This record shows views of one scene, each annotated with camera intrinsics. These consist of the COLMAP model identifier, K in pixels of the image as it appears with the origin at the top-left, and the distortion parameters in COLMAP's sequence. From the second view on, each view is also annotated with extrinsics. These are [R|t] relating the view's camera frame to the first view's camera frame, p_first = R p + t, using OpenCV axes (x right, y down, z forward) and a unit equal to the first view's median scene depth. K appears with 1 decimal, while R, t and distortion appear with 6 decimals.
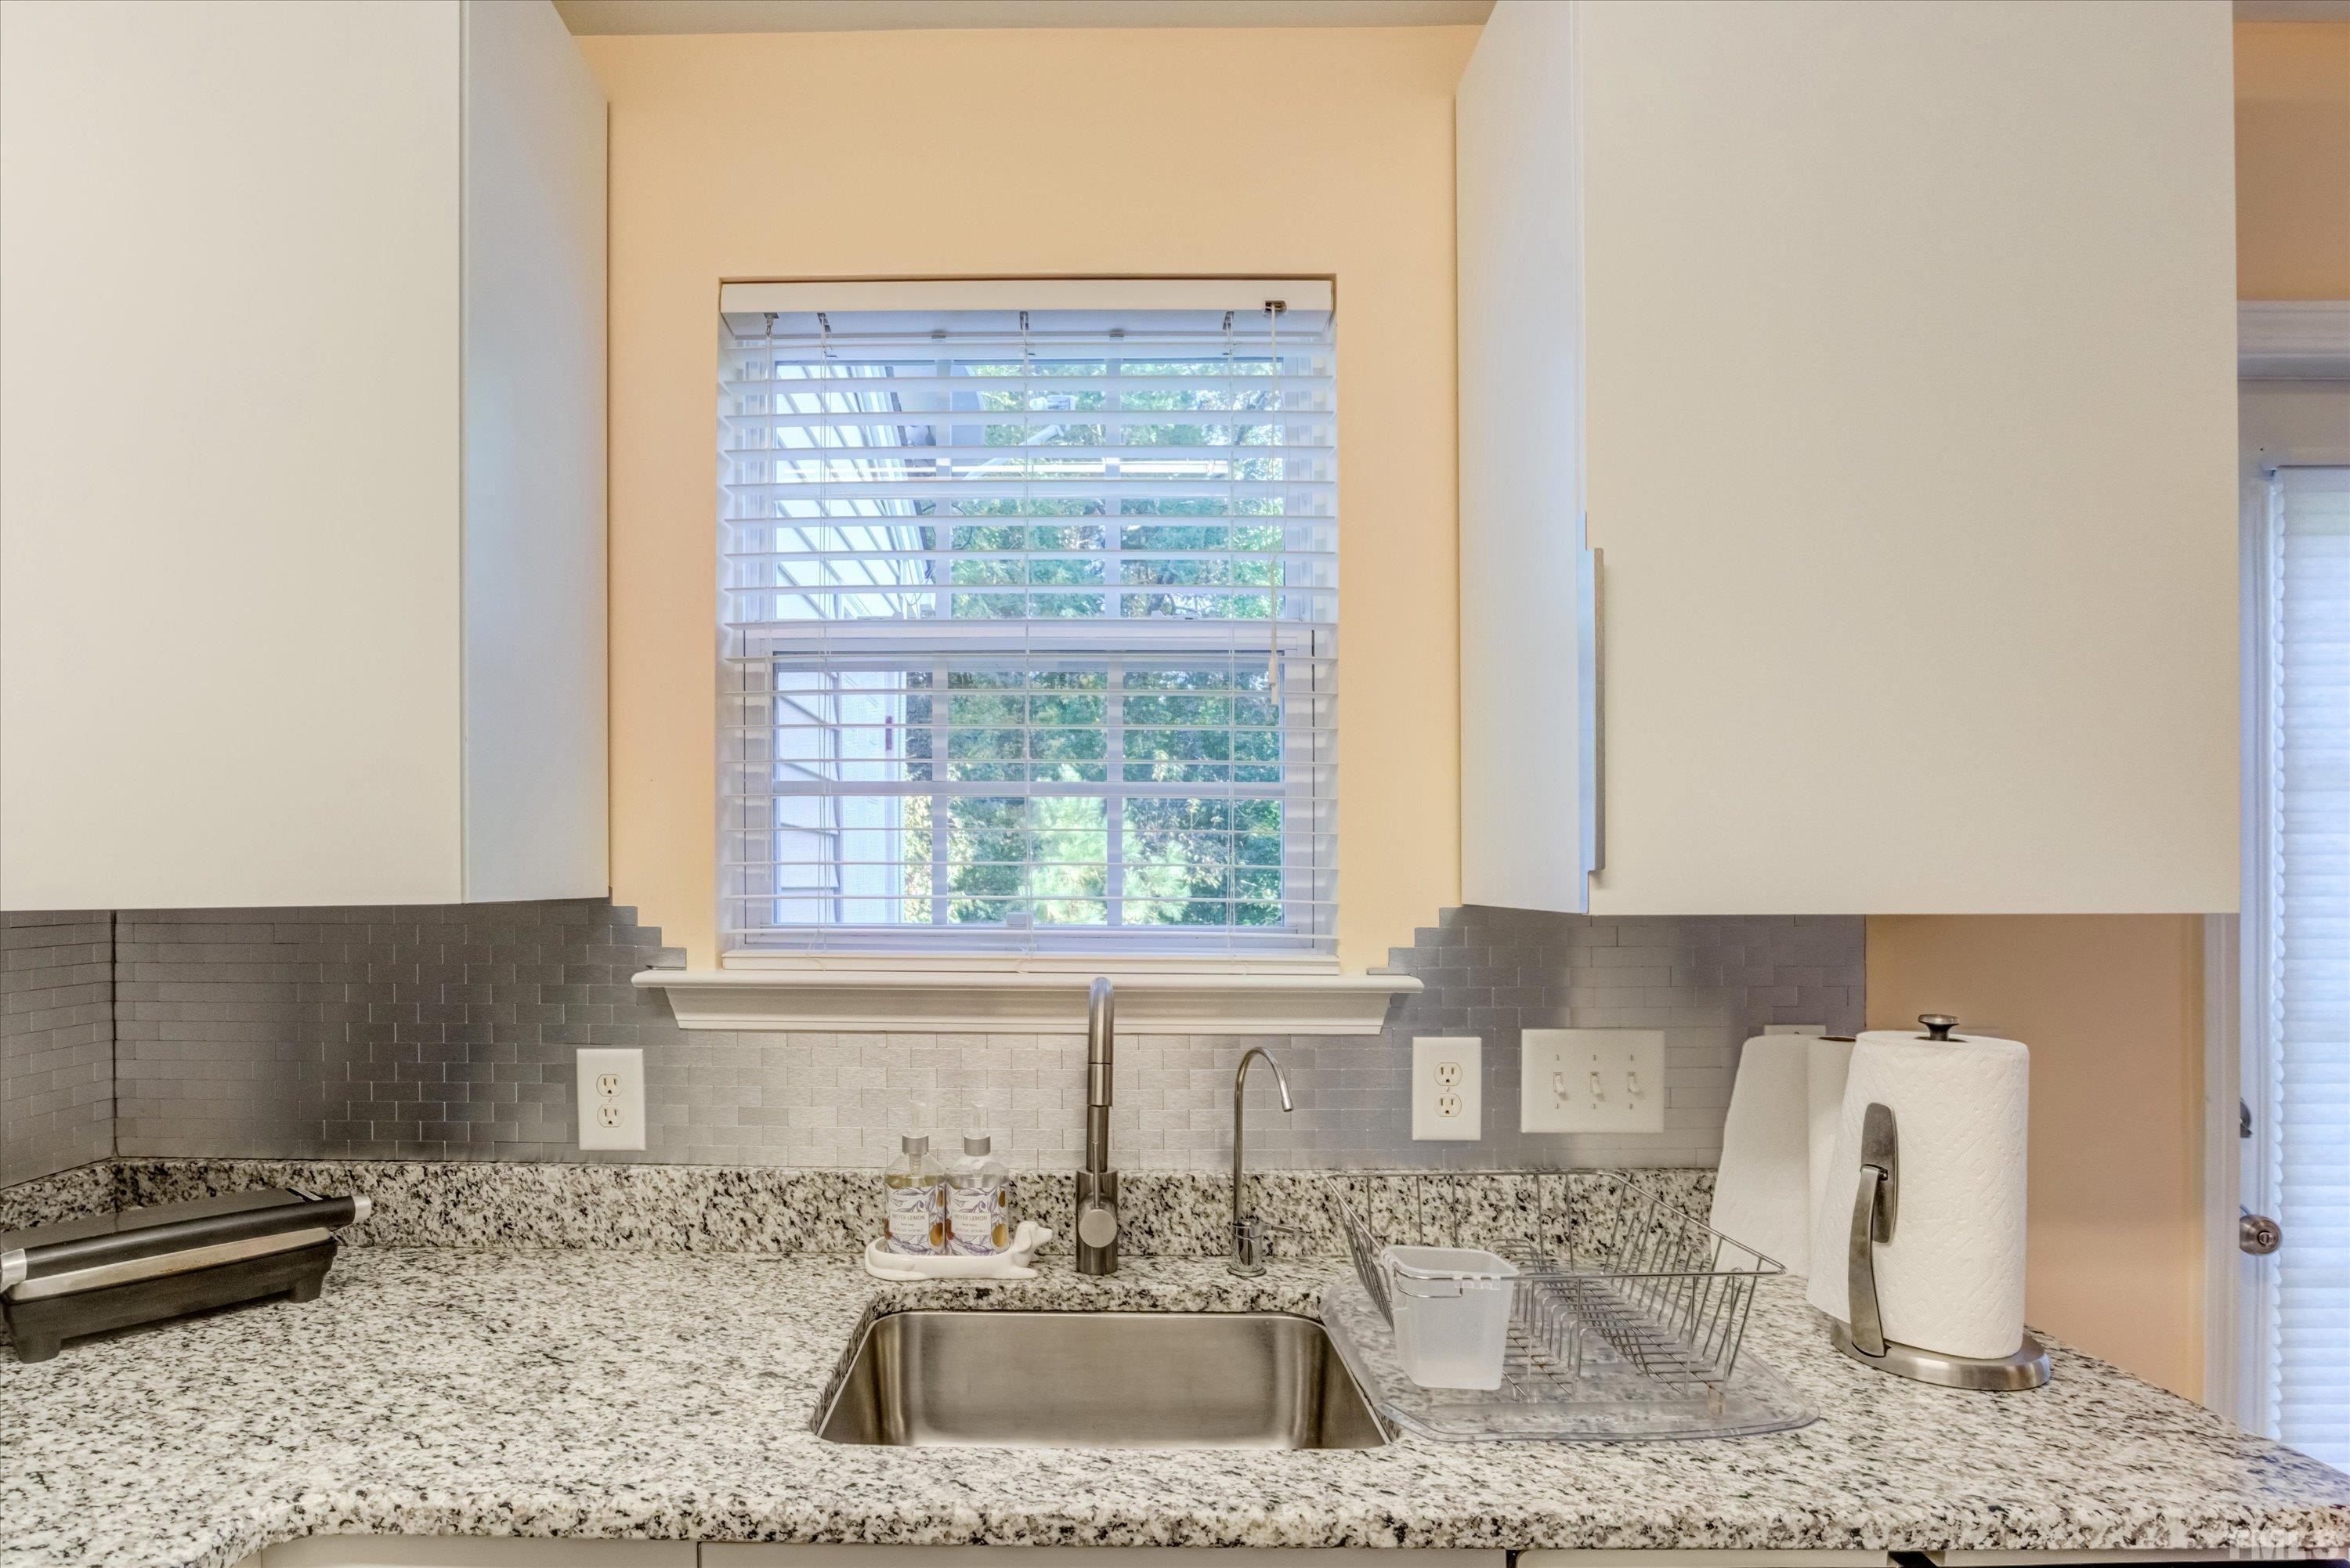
lens RADIAL K [[1227.7, 0, 1031.3], [0, 1227.7, 883.4], [0, 0, 1]] dist [-0.023923, 0.003451]
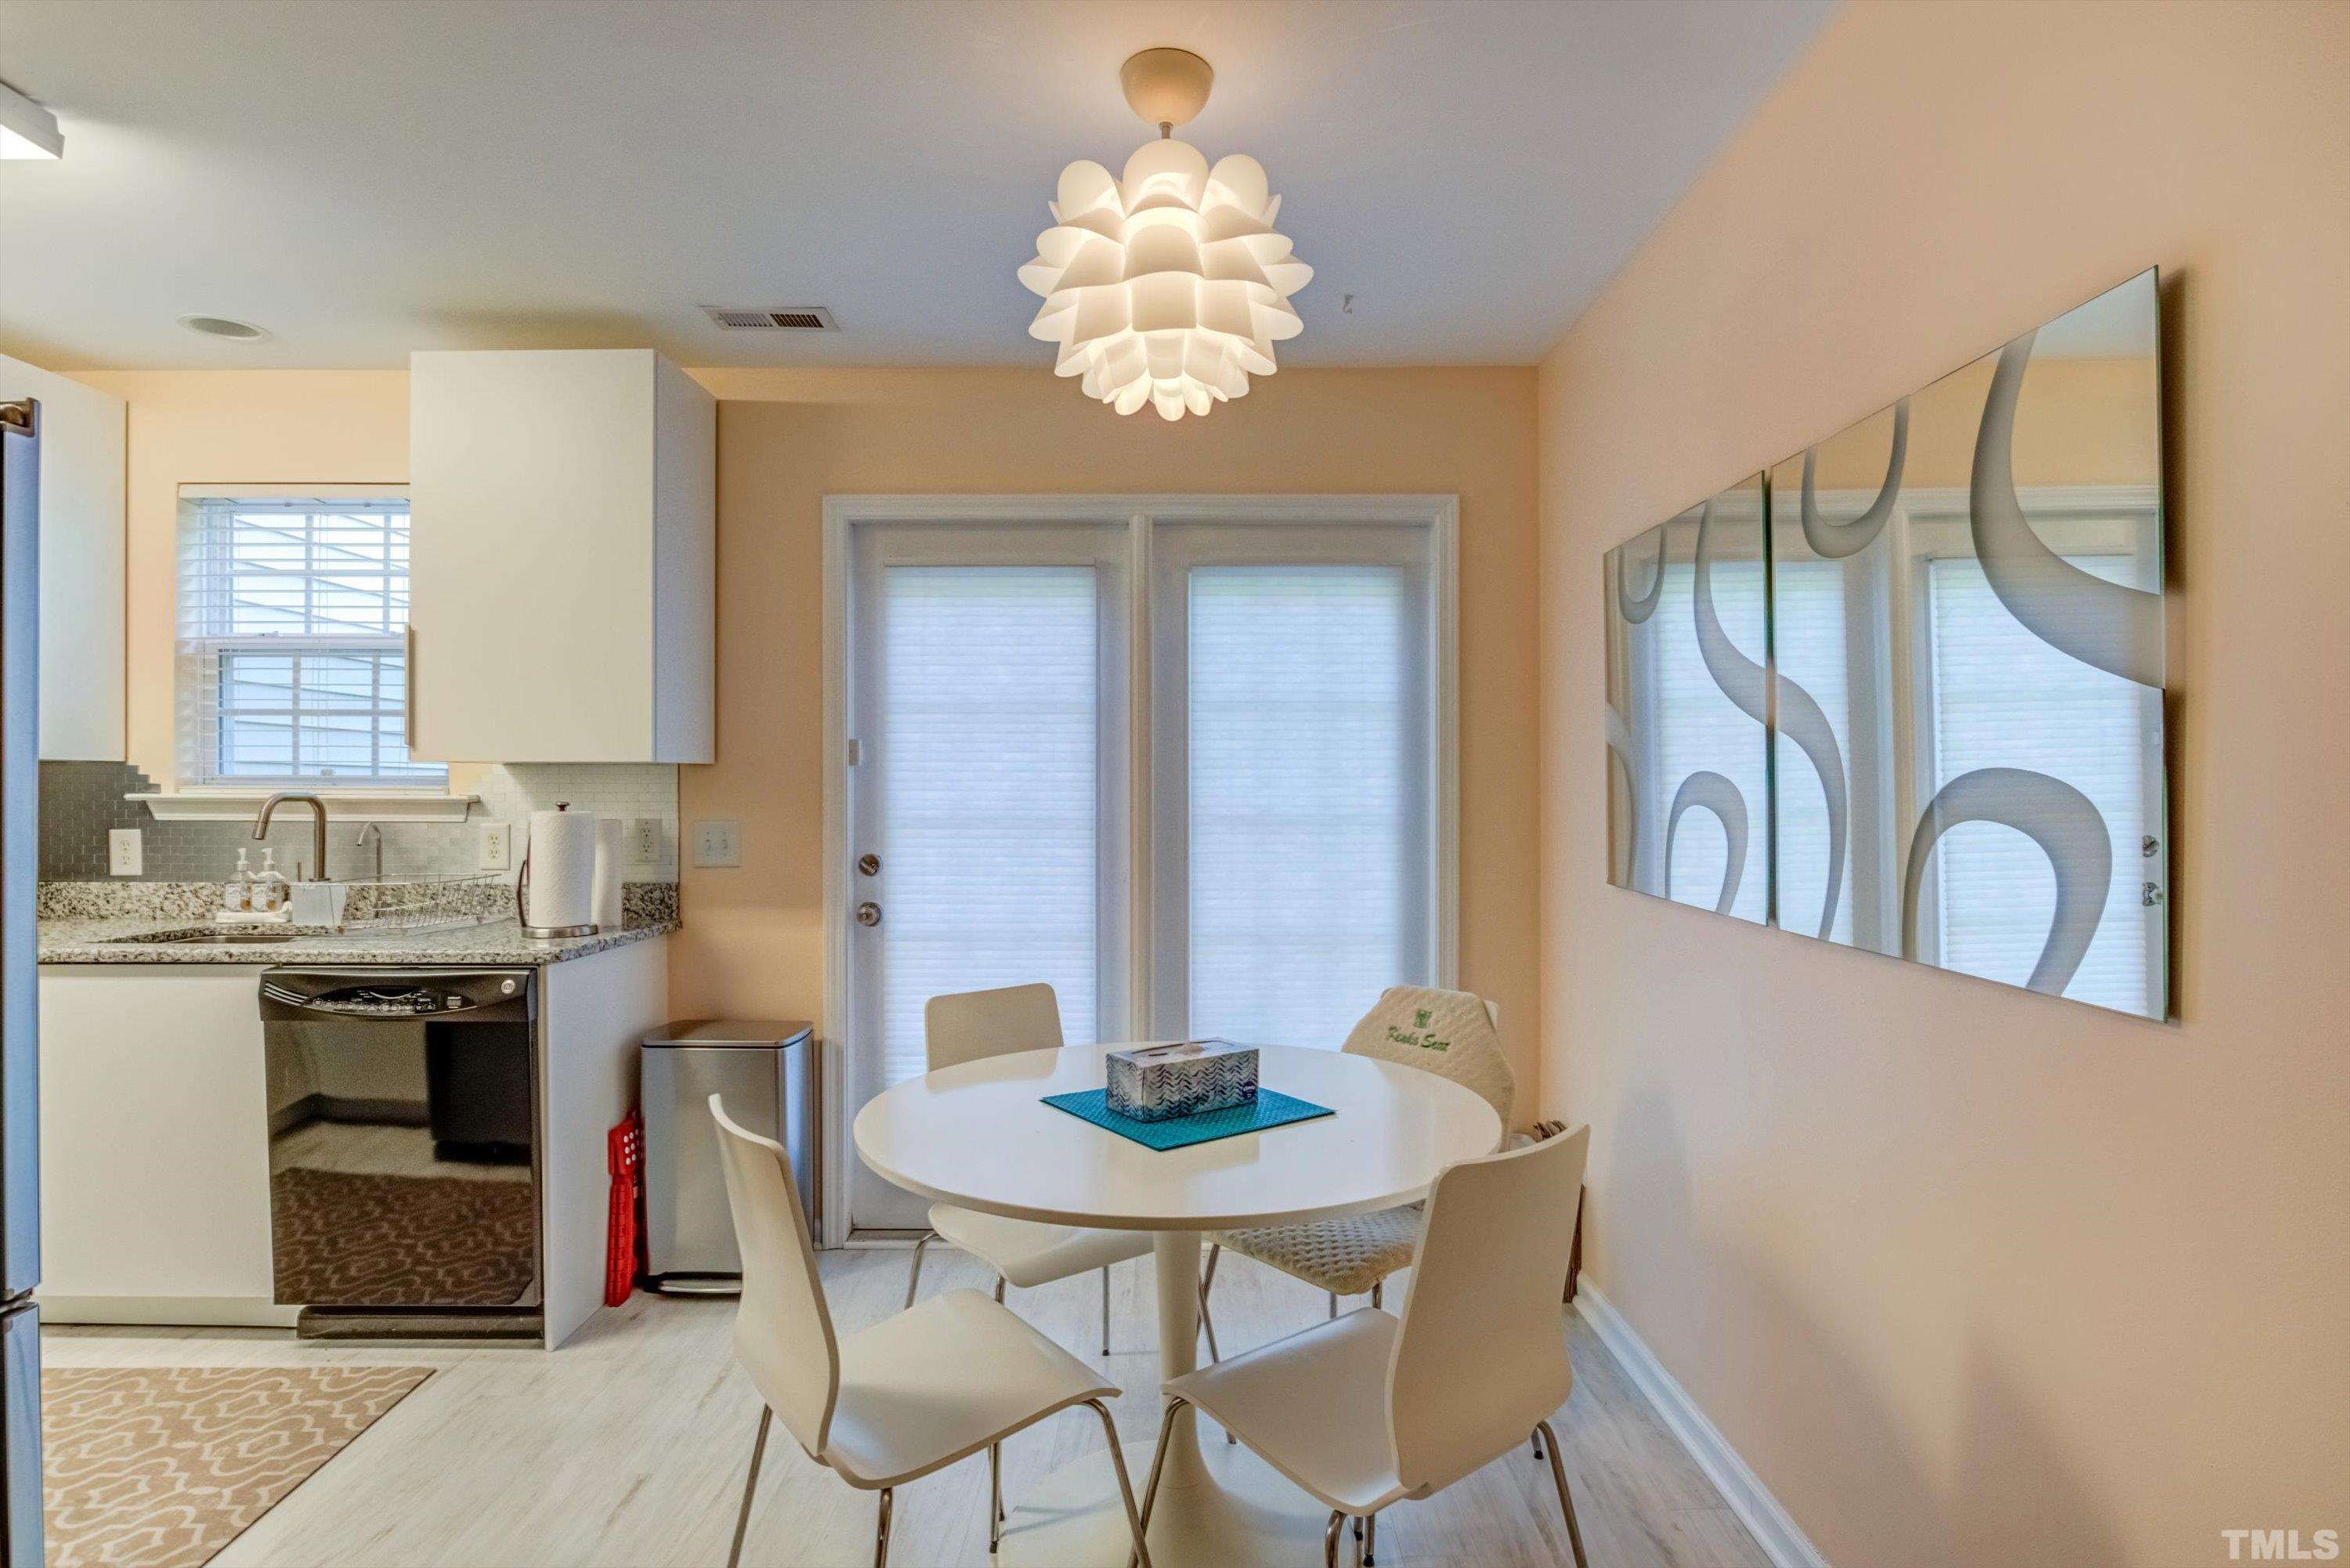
lens RADIAL K [[1190.9, 0, 1181.3], [0, 1190.9, 786.7], [0, 0, 1]] dist [-0.027628, 0.013105]
pose [[0.999702, -0.001226, 0.024392, 1.566070], [0.001339, 0.999988, -0.004628, 0.072152], [-0.024386, 0.004660, 0.999692, -1.212327]]
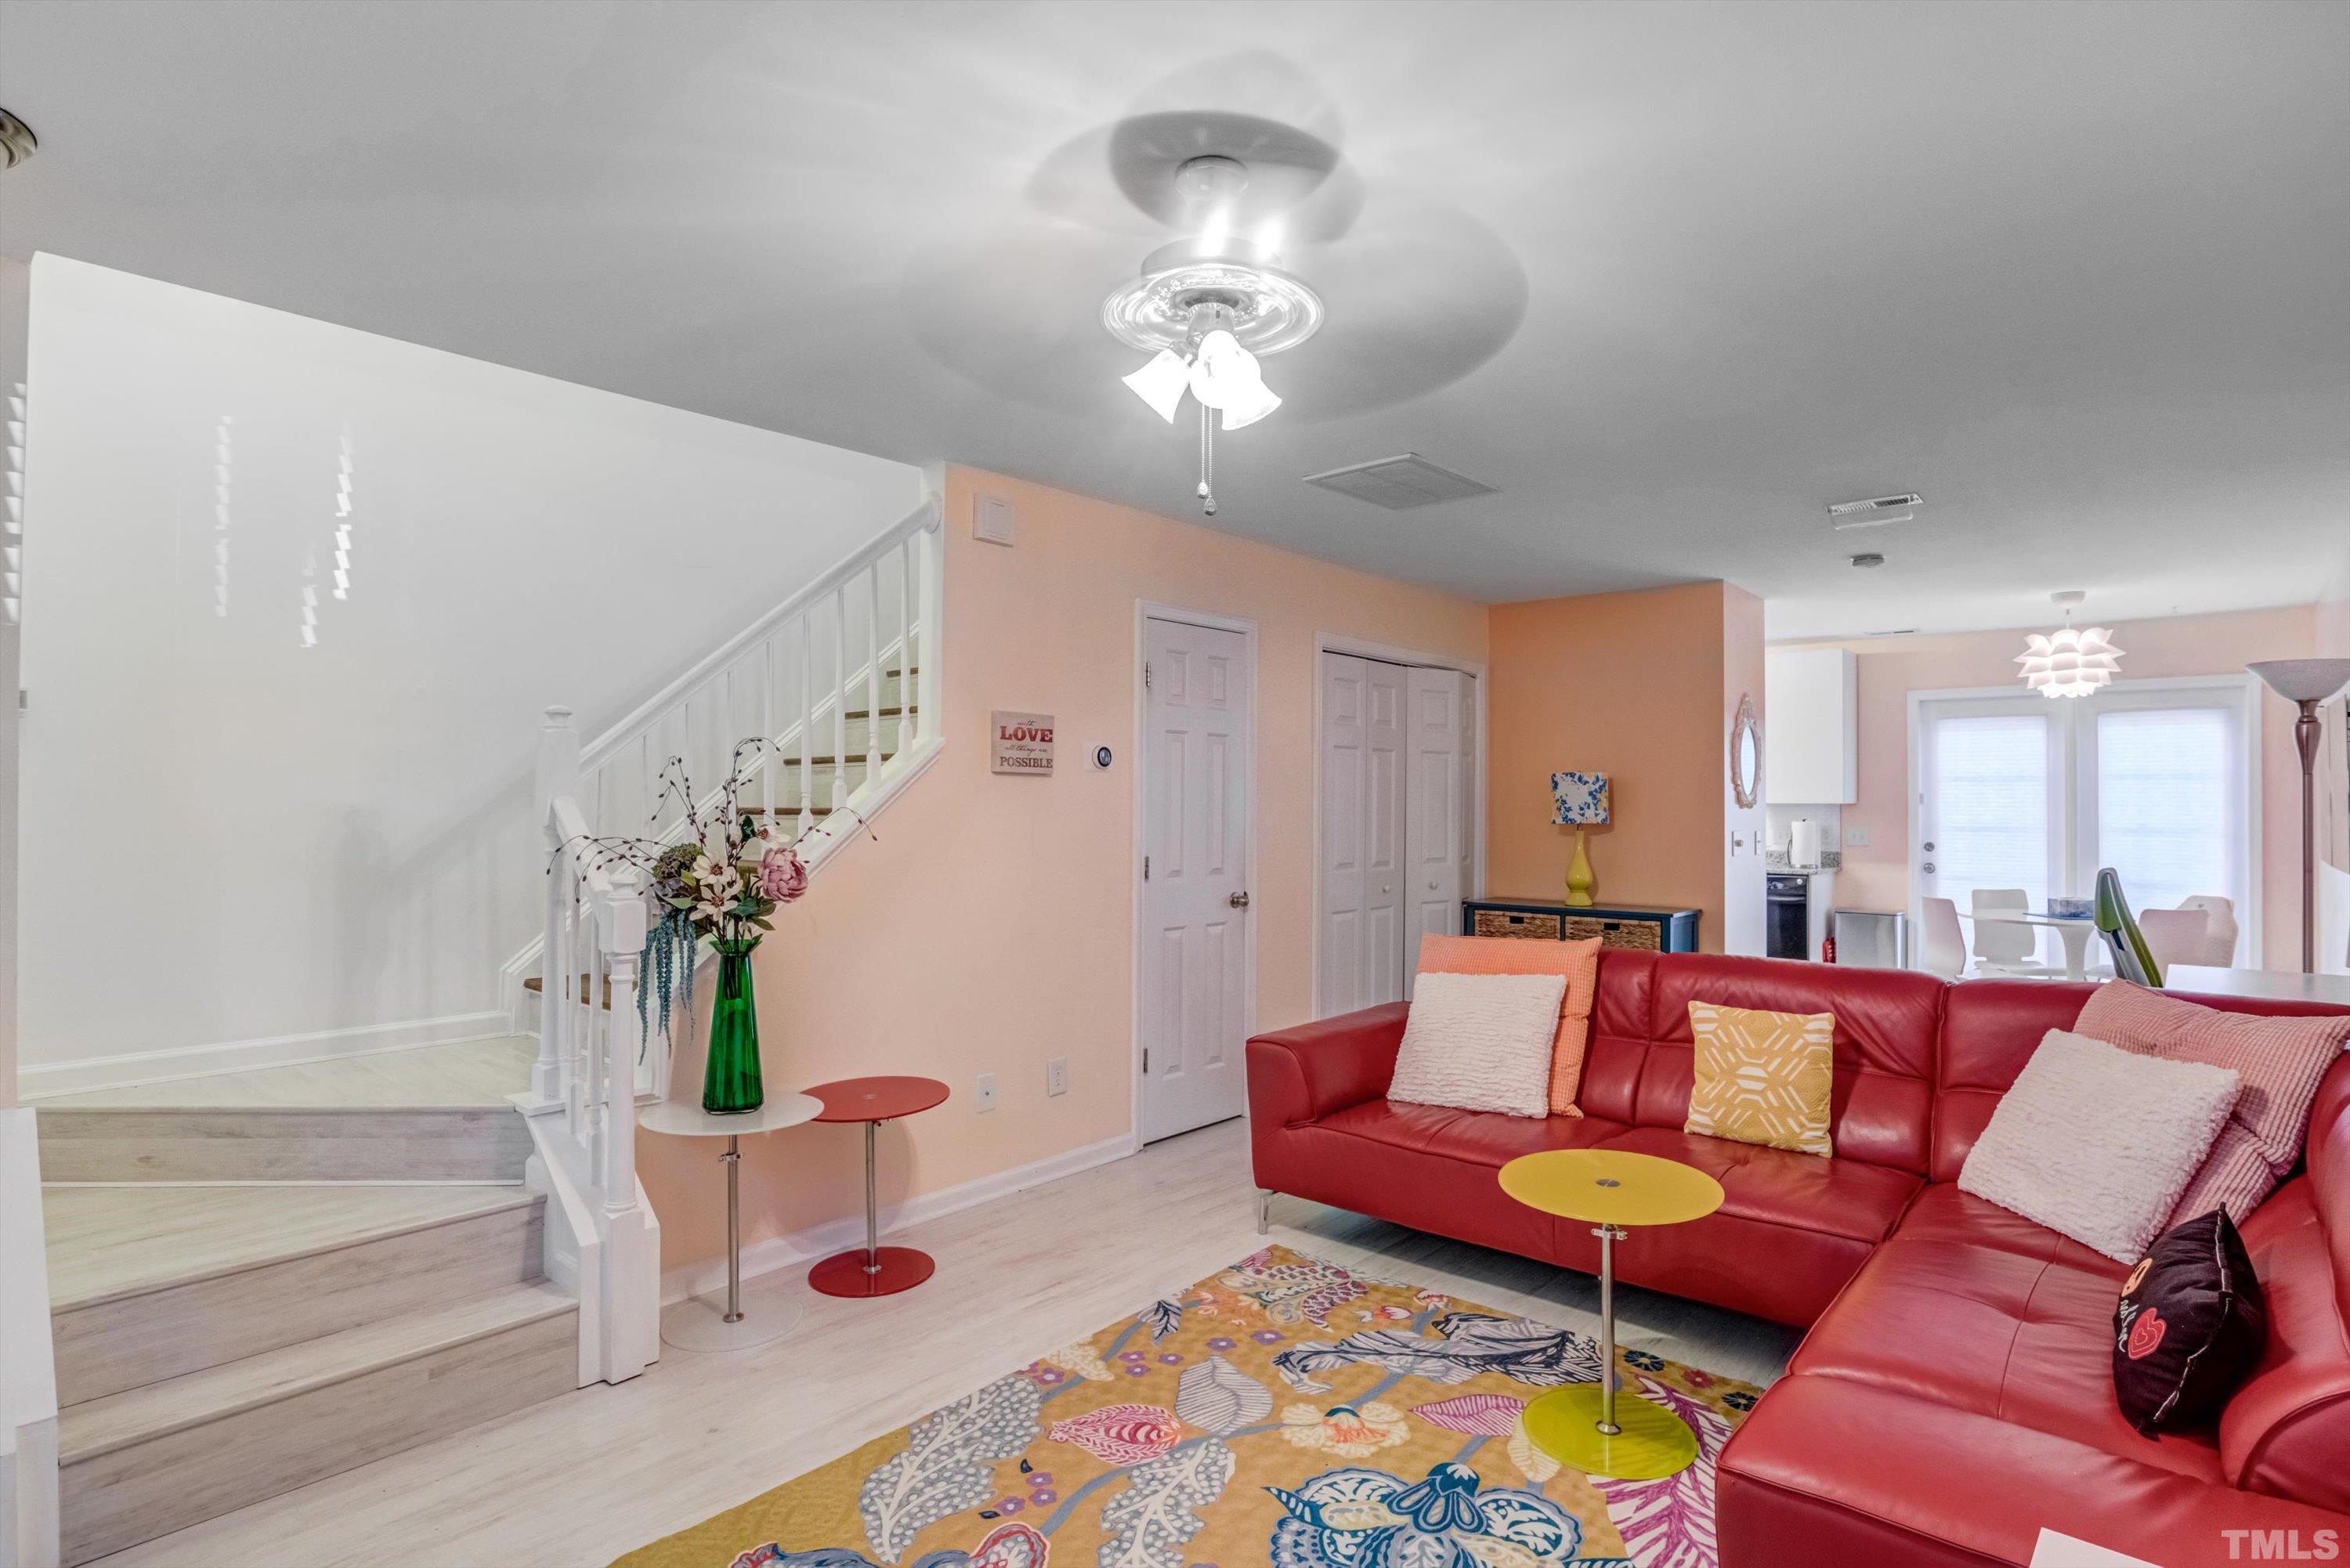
lens RADIAL K [[1190.9, 0, 1178.9], [0, 1190.9, 791.1], [0, 0, 1]] dist [-0.027628, 0.013105]
pose [[0.767684, -0.006505, -0.640795, 1.828632], [-0.003873, 0.999883, -0.014790, 0.053018], [0.640816, 0.013836, 0.767570, -5.081370]]
